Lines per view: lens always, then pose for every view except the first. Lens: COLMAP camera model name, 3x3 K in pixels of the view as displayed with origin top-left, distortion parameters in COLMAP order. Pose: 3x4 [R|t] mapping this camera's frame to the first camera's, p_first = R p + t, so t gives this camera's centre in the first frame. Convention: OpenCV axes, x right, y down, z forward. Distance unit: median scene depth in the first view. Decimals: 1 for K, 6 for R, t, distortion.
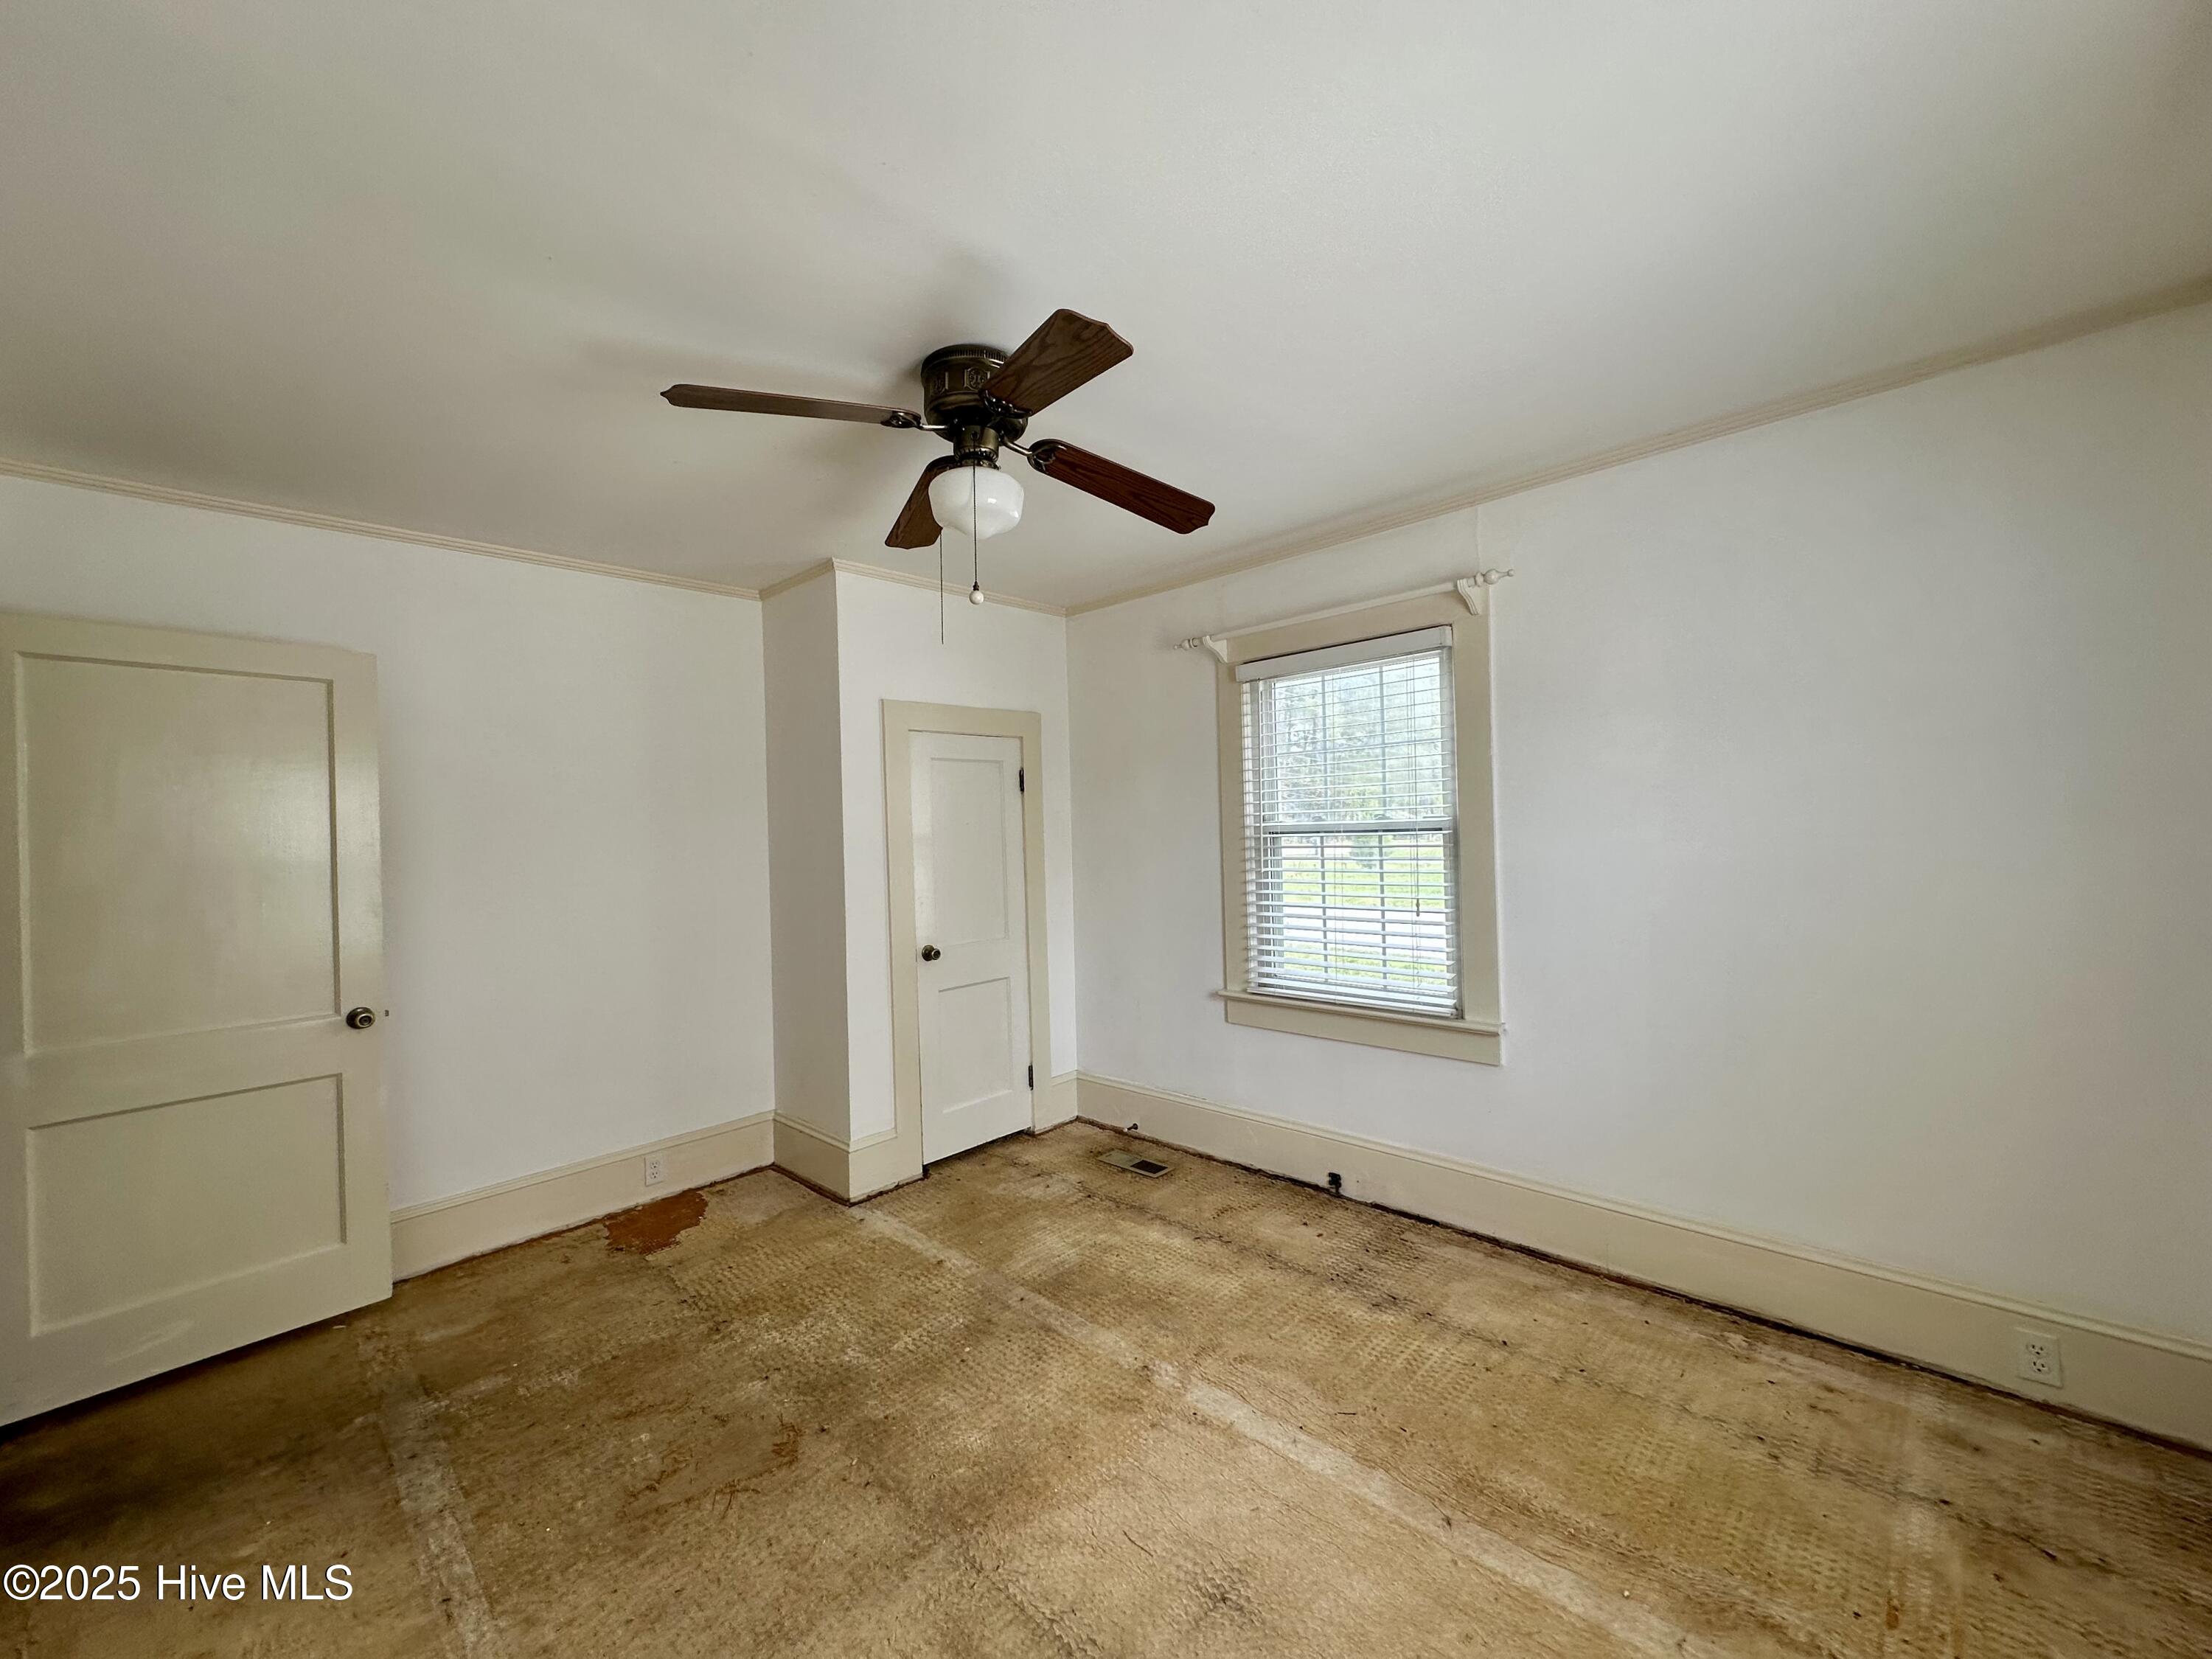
lens RADIAL K [[885.5, 0, 1105.0], [0, 885.5, 830.3], [0, 0, 1]] dist [0.000178, 0.000508]
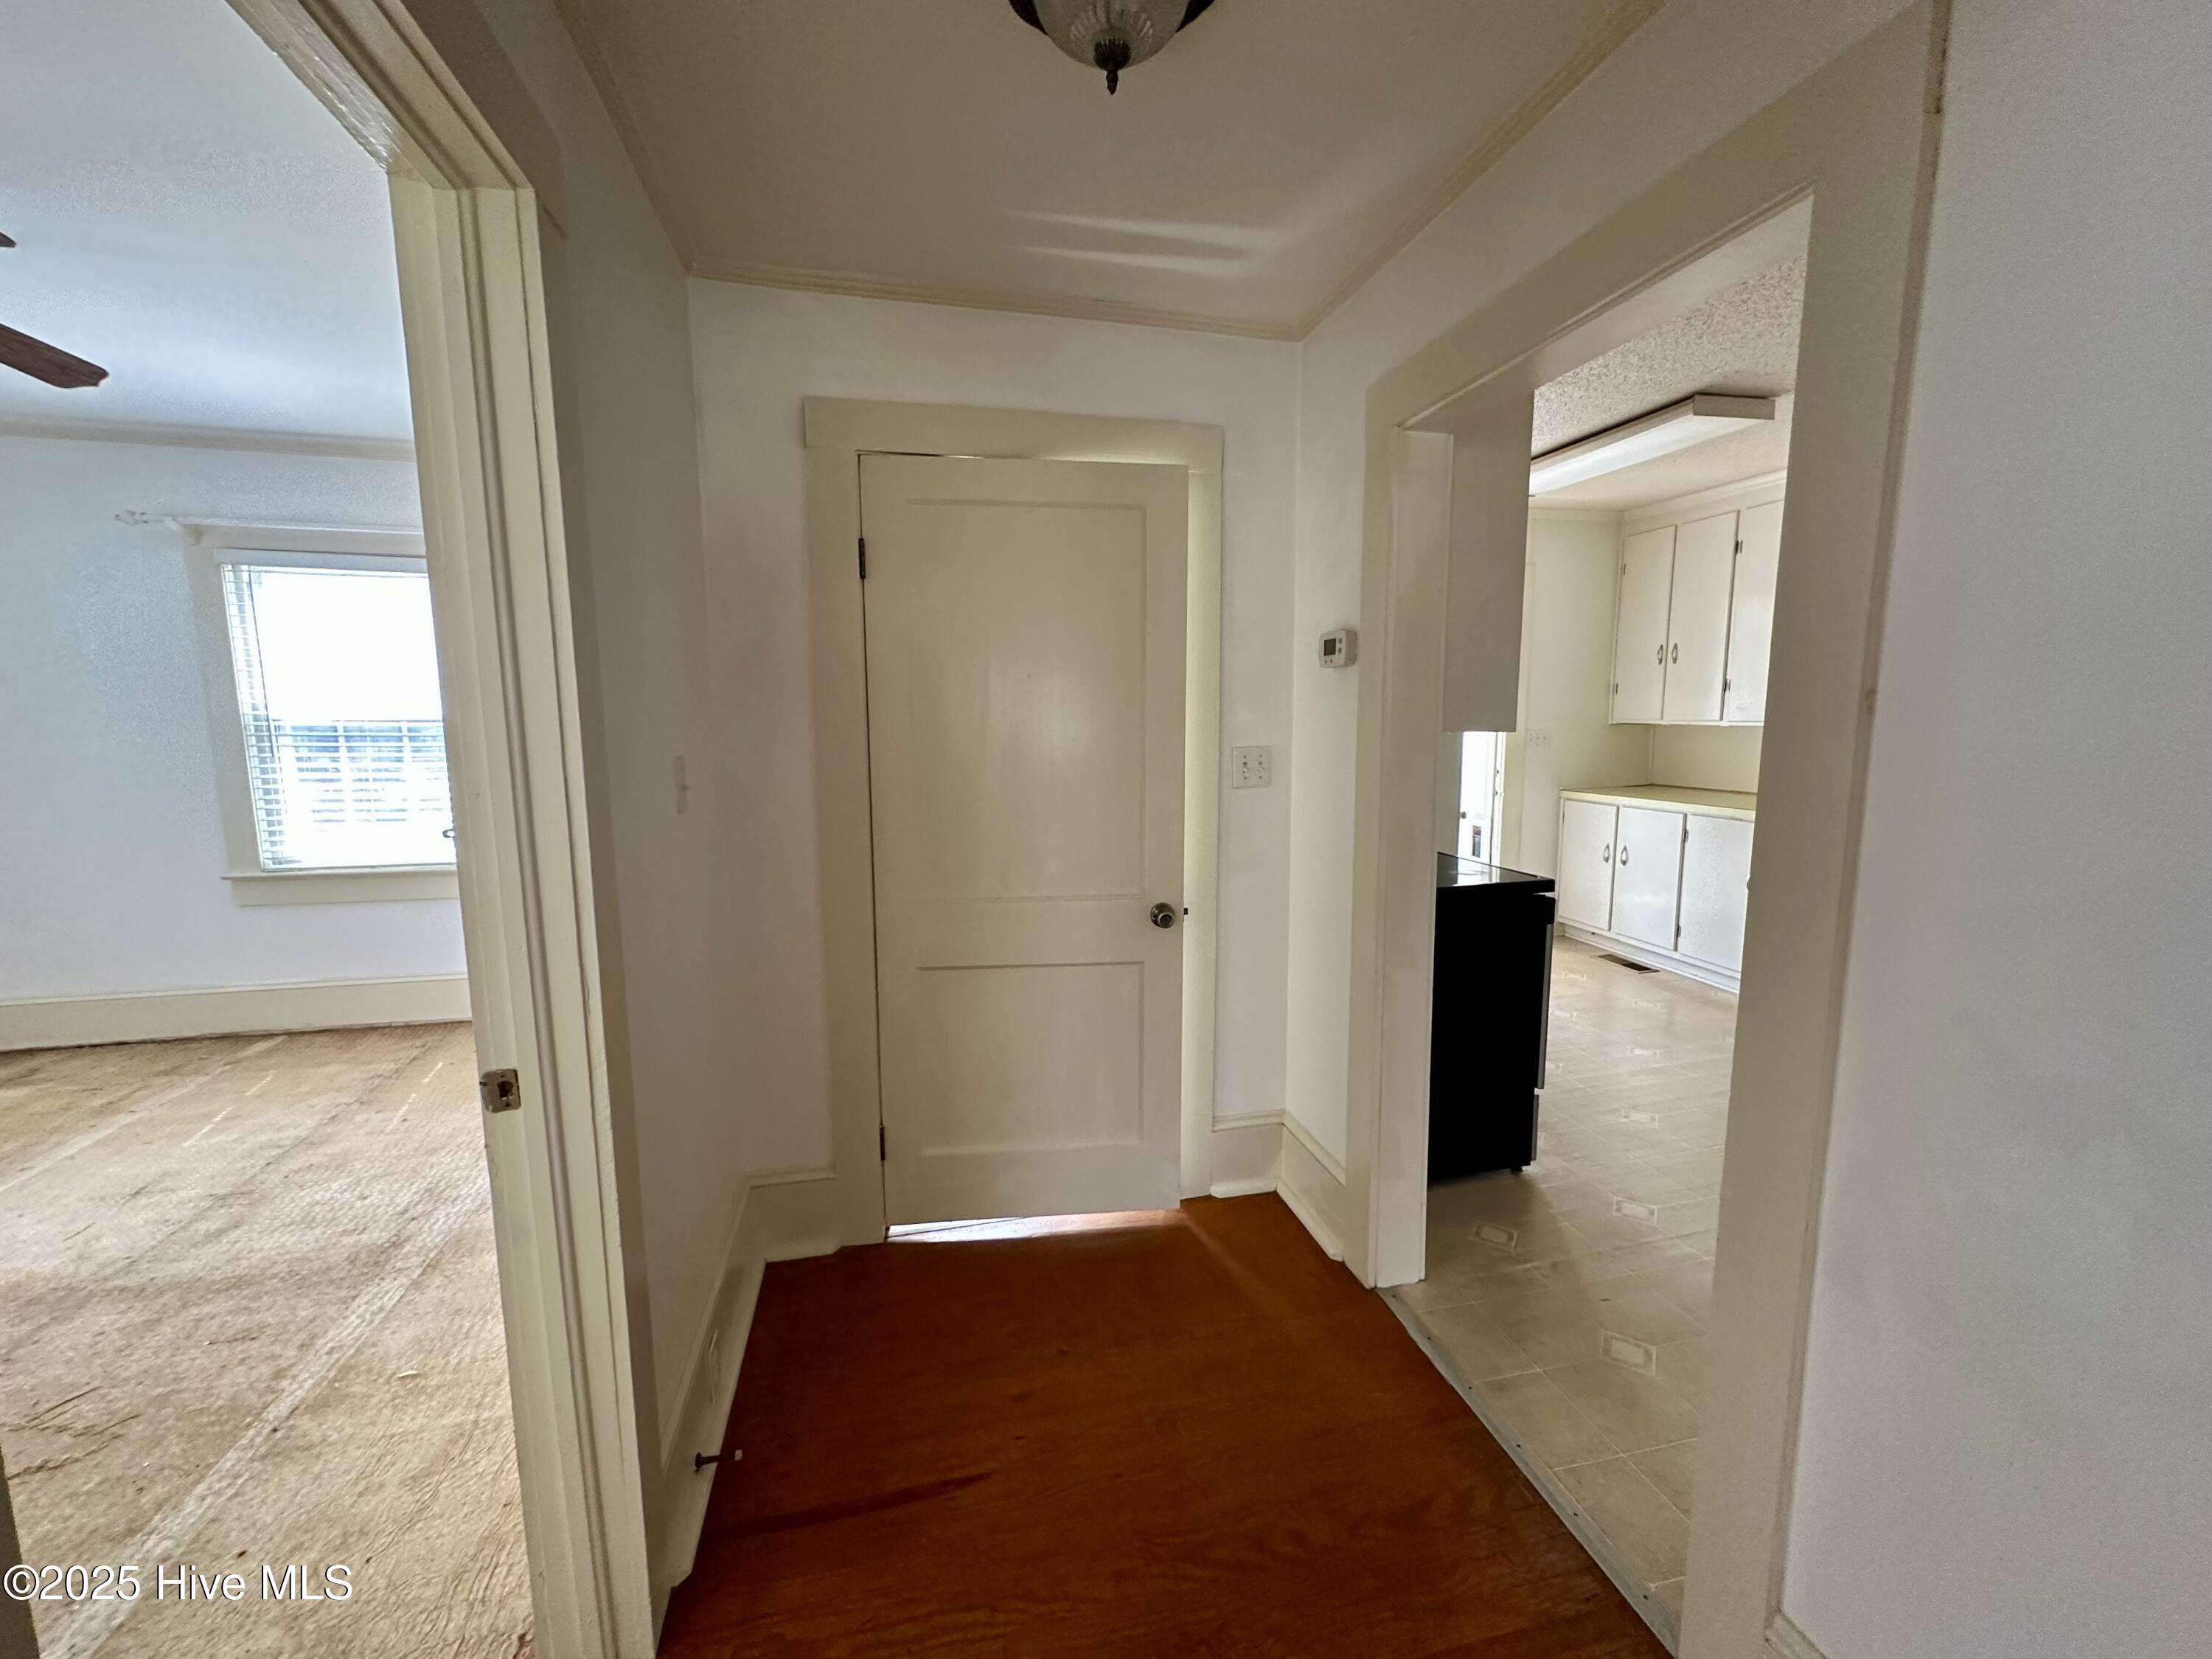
lens RADIAL K [[885.5, 0, 1105.0], [0, 885.5, 830.3], [0, 0, 1]] dist [0.000178, 0.000508]
pose [[-0.839586, -0.041133, 0.541668, -1.251844], [0.026456, 0.992850, 0.116401, 0.041570], [-0.542583, 0.112059, -0.832494, 0.750218]]
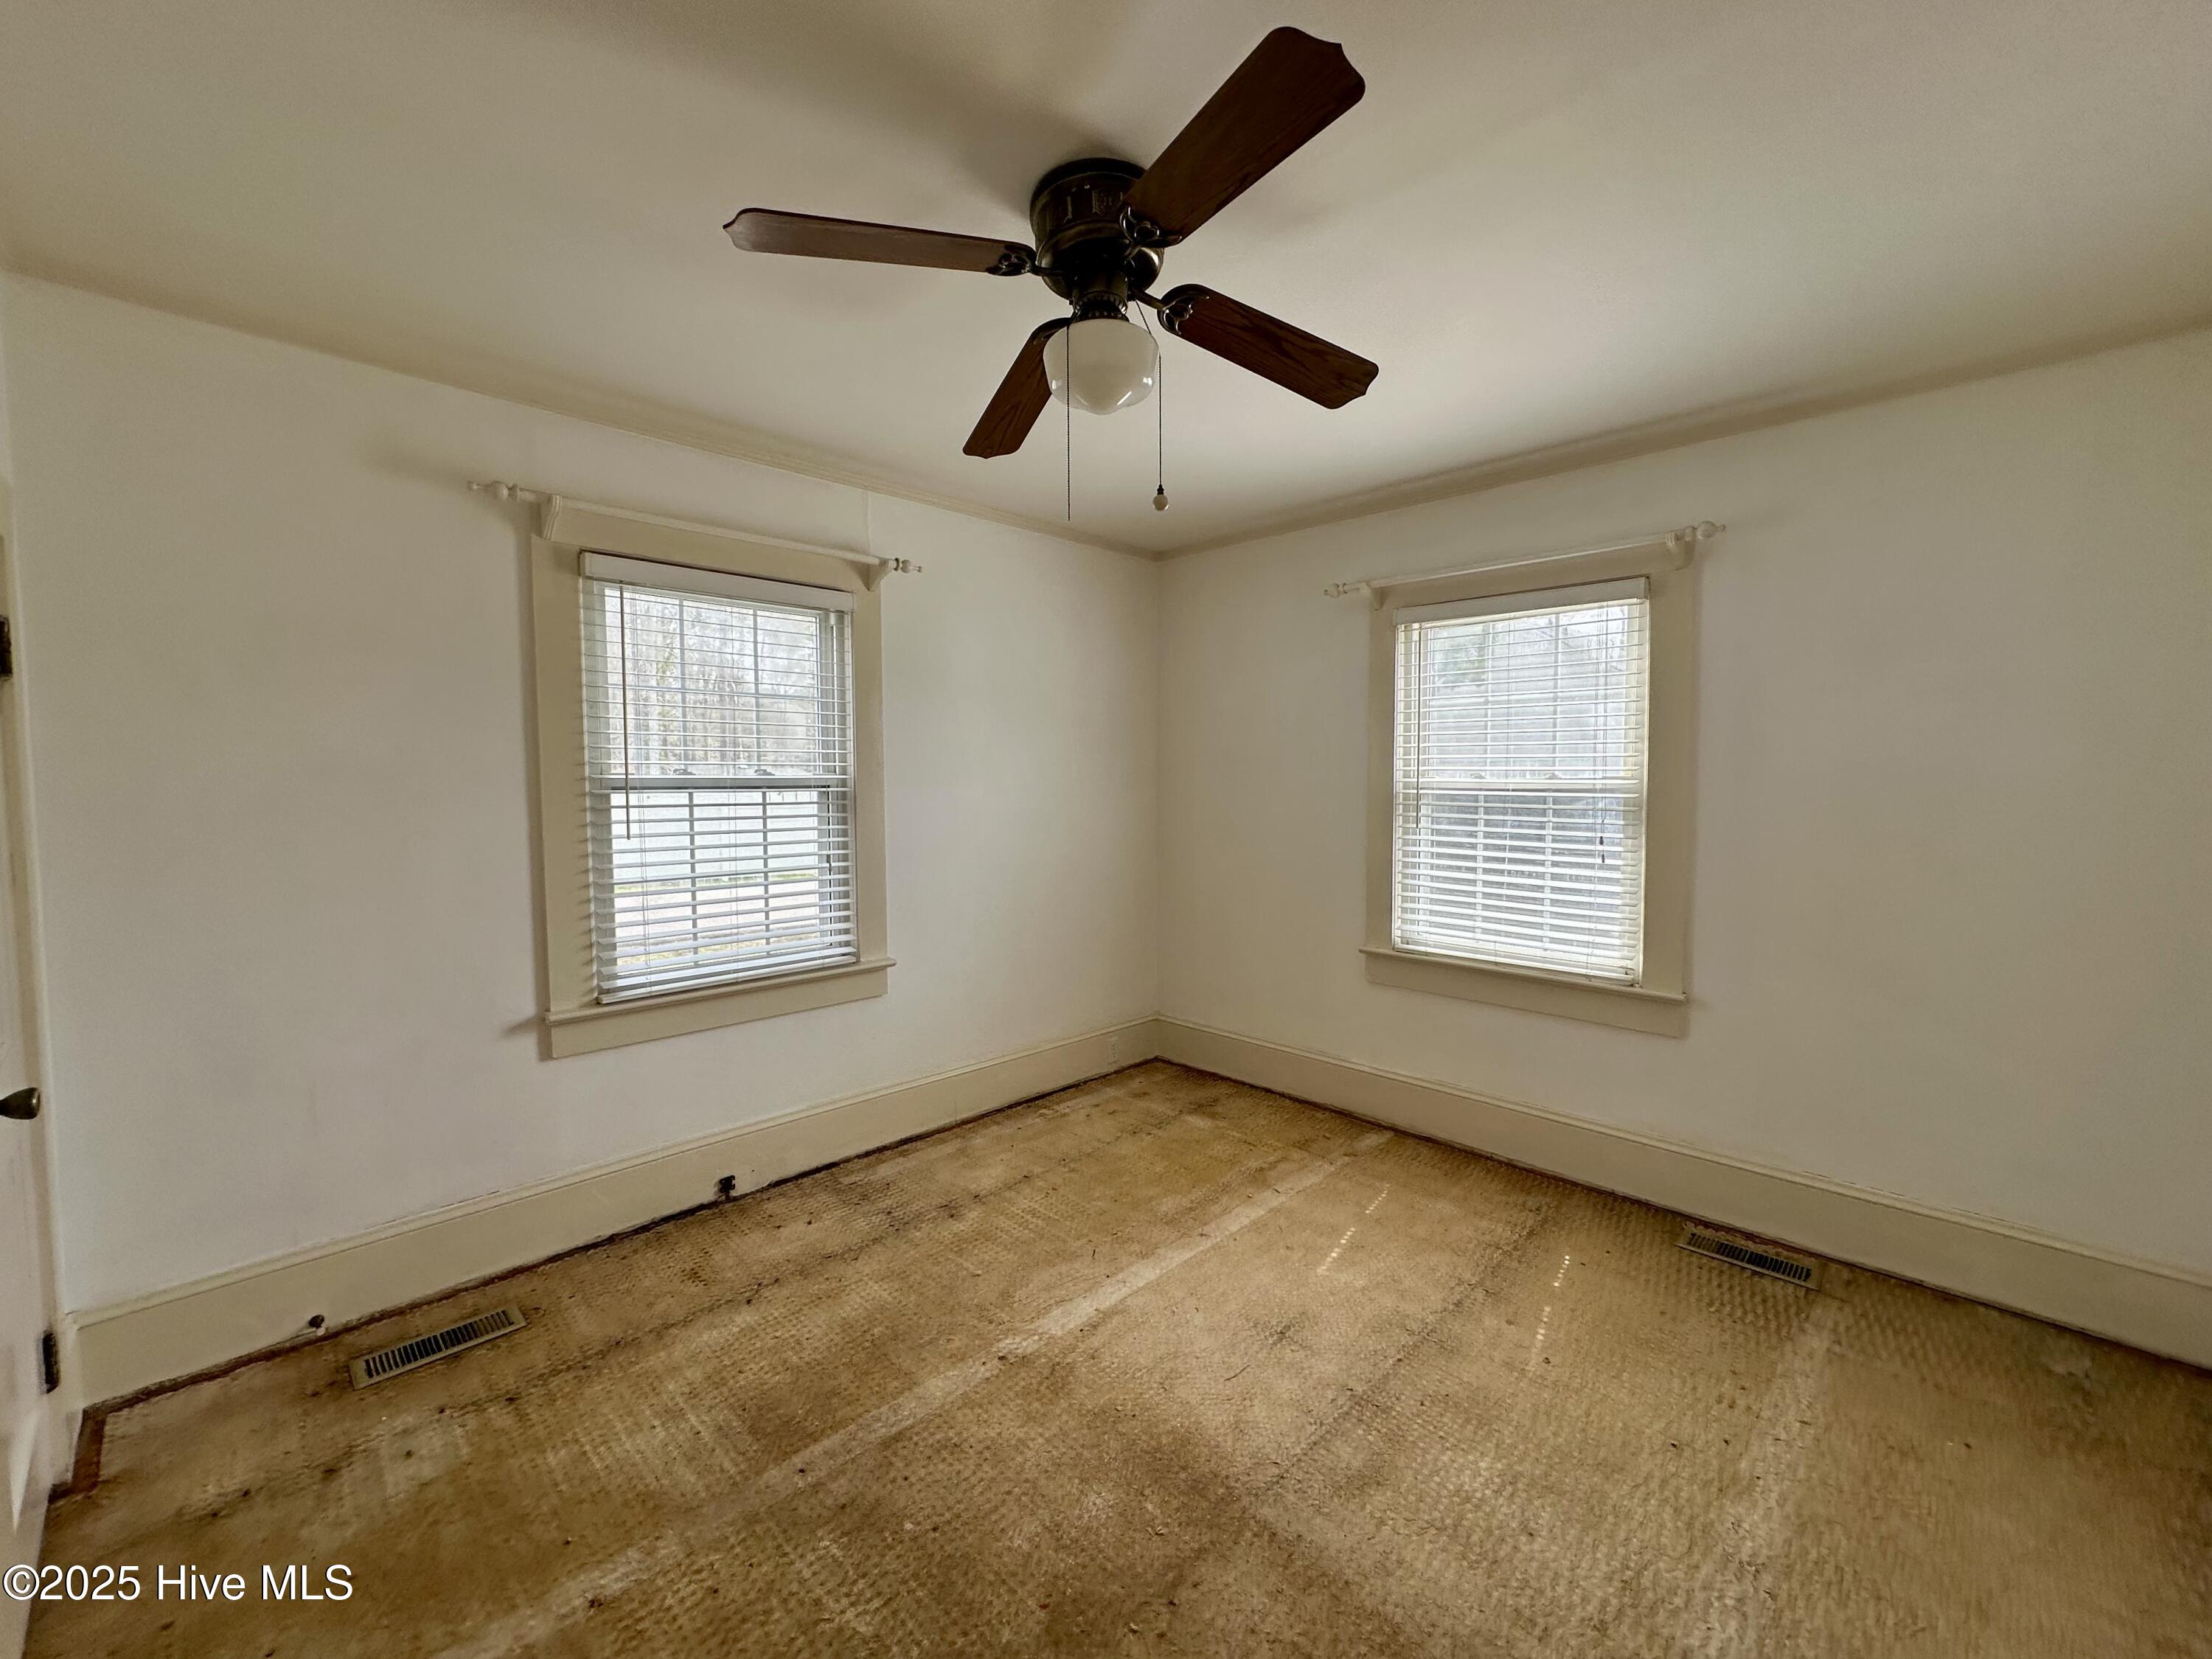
lens RADIAL K [[885.5, 0, 1105.0], [0, 885.5, 830.3], [0, 0, 1]] dist [0.000178, 0.000508]
pose [[0.016152, -0.025852, 0.999535, -0.707224], [0.000844, 0.999666, 0.025842, 0.025385], [-0.999869, 0.000427, 0.016169, 0.717091]]
